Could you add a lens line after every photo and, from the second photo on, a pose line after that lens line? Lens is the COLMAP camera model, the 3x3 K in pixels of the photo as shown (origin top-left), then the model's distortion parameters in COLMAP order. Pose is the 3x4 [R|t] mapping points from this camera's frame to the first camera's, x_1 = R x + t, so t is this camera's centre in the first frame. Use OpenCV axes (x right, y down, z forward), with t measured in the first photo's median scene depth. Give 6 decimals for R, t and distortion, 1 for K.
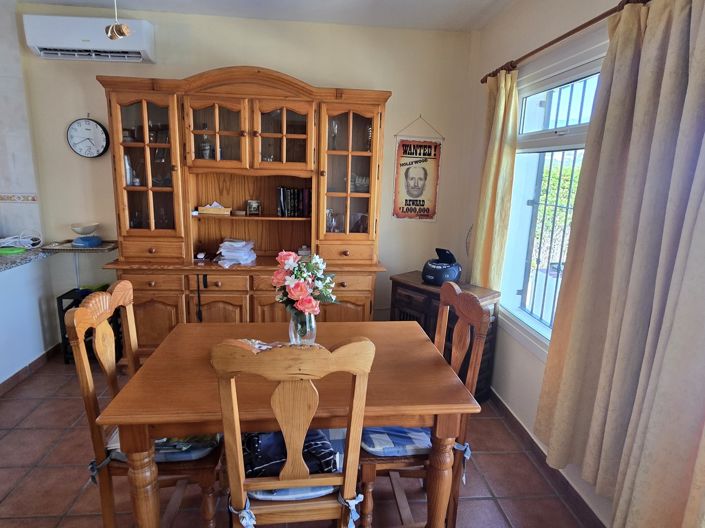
lens RADIAL K [[415.9, 0, 351.7], [0, 415.9, 261.8], [0, 0, 1]] dist [-0.007422, -0.002468]
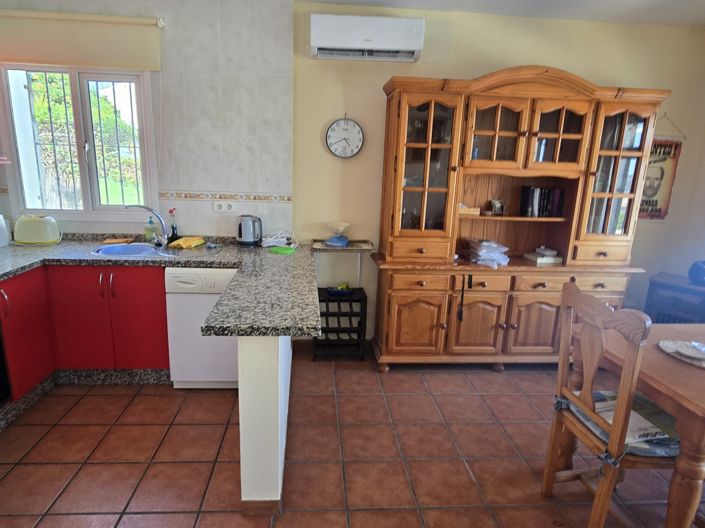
lens RADIAL K [[415.9, 0, 351.4], [0, 415.9, 267.9], [0, 0, 1]] dist [-0.007422, -0.002468]
pose [[0.999276, 0.006638, -0.037469, -0.594118], [-0.005641, 0.999629, 0.026665, -0.011205], [0.037632, -0.026434, 0.998942, -0.016207]]
